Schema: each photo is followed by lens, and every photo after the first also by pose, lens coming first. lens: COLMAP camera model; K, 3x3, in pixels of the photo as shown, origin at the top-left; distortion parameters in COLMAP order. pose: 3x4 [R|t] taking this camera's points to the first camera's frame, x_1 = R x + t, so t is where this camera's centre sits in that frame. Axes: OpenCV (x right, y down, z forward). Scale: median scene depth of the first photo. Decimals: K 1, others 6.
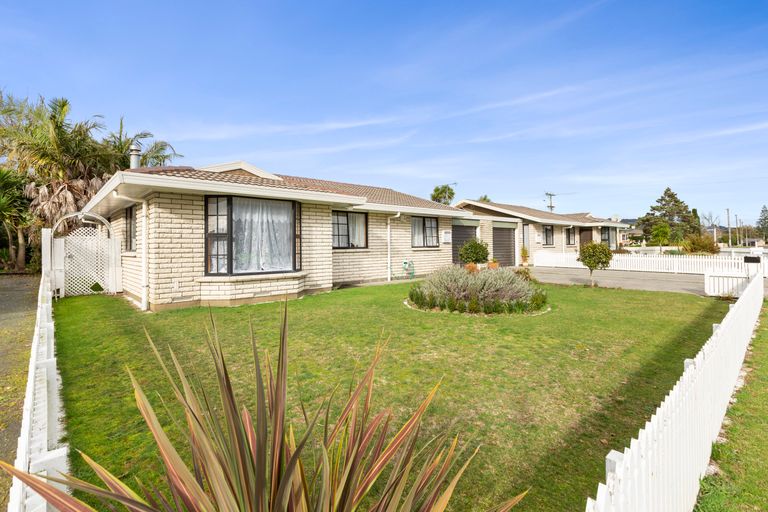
lens RADIAL K [[372.0, 0, 381.4], [0, 372.0, 239.5], [0, 0, 1]] dist [-0.000624, 0.003131]
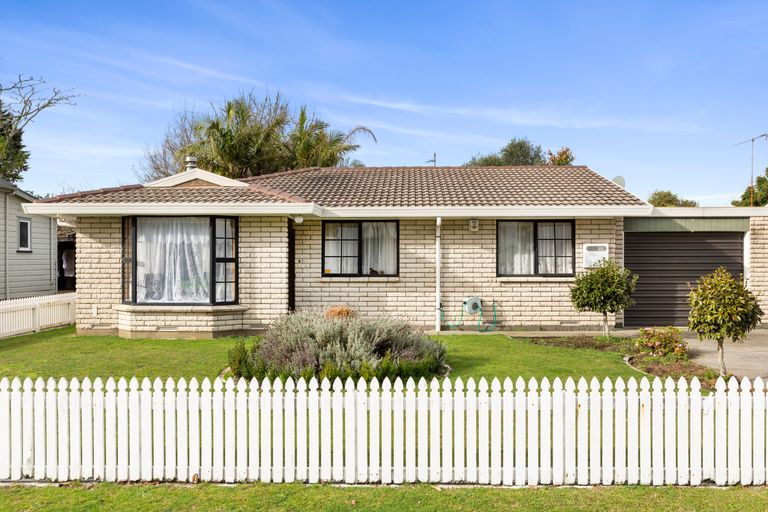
lens RADIAL K [[630.6, 0, 384.0], [0, 630.6, 256.6], [0, 0, 1]] dist [0.000397, -0.004331]
pose [[0.711591, -0.002512, -0.702589, 0.980126], [0.004972, 0.999987, 0.001460, -0.016540], [0.702576, -0.004532, 0.711594, 0.300794]]
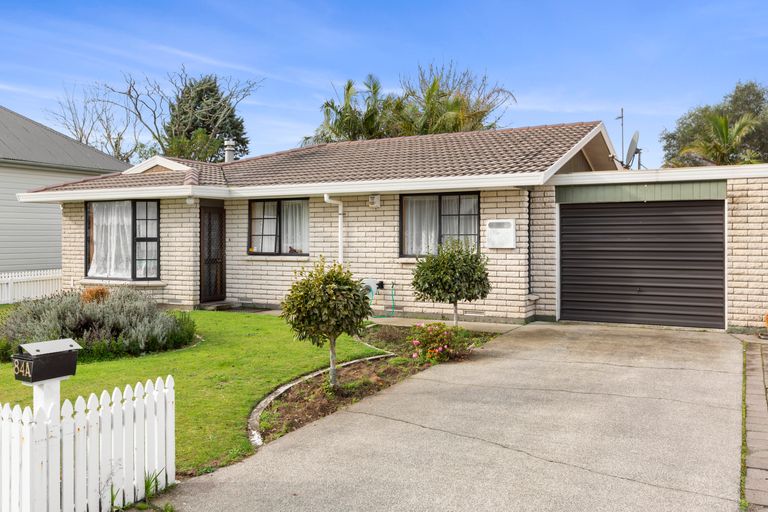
lens RADIAL K [[670.7, 0, 389.9], [0, 670.7, 226.4], [0, 0, 1]] dist [-0.010783, 0.007184]
pose [[0.326481, -0.009405, -0.945157, 1.466279], [0.012262, 0.999908, -0.005714, -0.023689], [0.945124, -0.009724, 0.326566, 1.063611]]
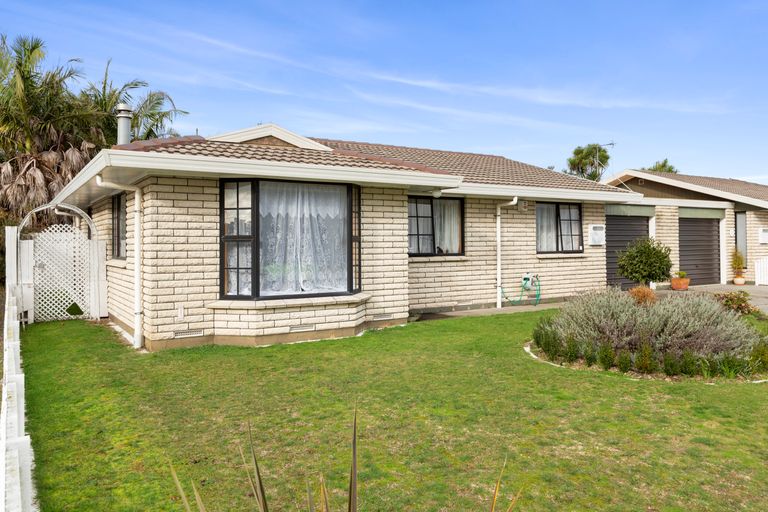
lens RADIAL K [[591.9, 0, 383.5], [0, 591.9, 234.5], [0, 0, 1]] dist [0.006730, 0.000783]
pose [[0.985605, 0.000483, -0.169066, -0.003600], [0.000078, 0.999995, 0.003311, -0.019876], [0.169066, -0.003276, 0.985599, -0.001596]]
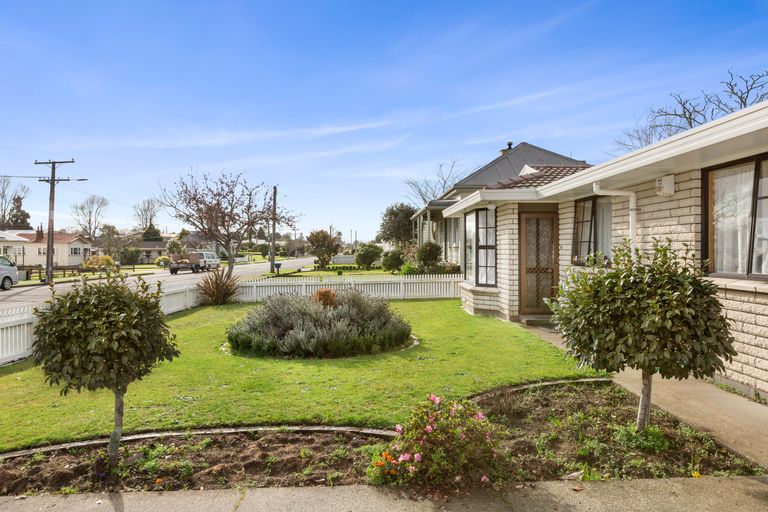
lens RADIAL K [[512.6, 0, 336.6], [0, 512.6, 230.9], [0, 0, 1]] dist [-0.018293, 0.000929]
pose [[-0.747419, -0.032741, -0.663545, 0.883647], [-0.005012, 0.999034, -0.043649, 0.008549], [0.664334, -0.029298, -0.746862, 1.735262]]
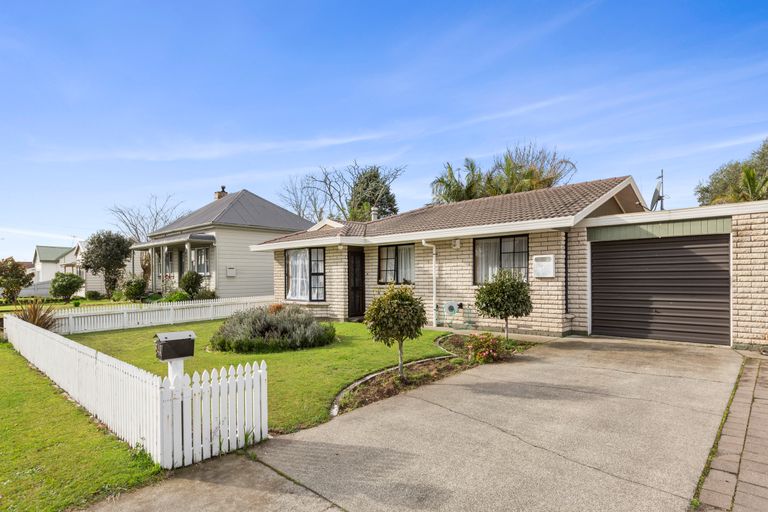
lens RADIAL K [[438.1, 0, 453.5], [0, 438.1, 279.3], [0, 0, 1]] dist [-0.003379, -0.000035]
pose [[0.102912, -0.008917, -0.994650, 1.369805], [0.007990, 0.999935, -0.008137, 0.026524], [0.994658, -0.007110, 0.102977, 1.359003]]
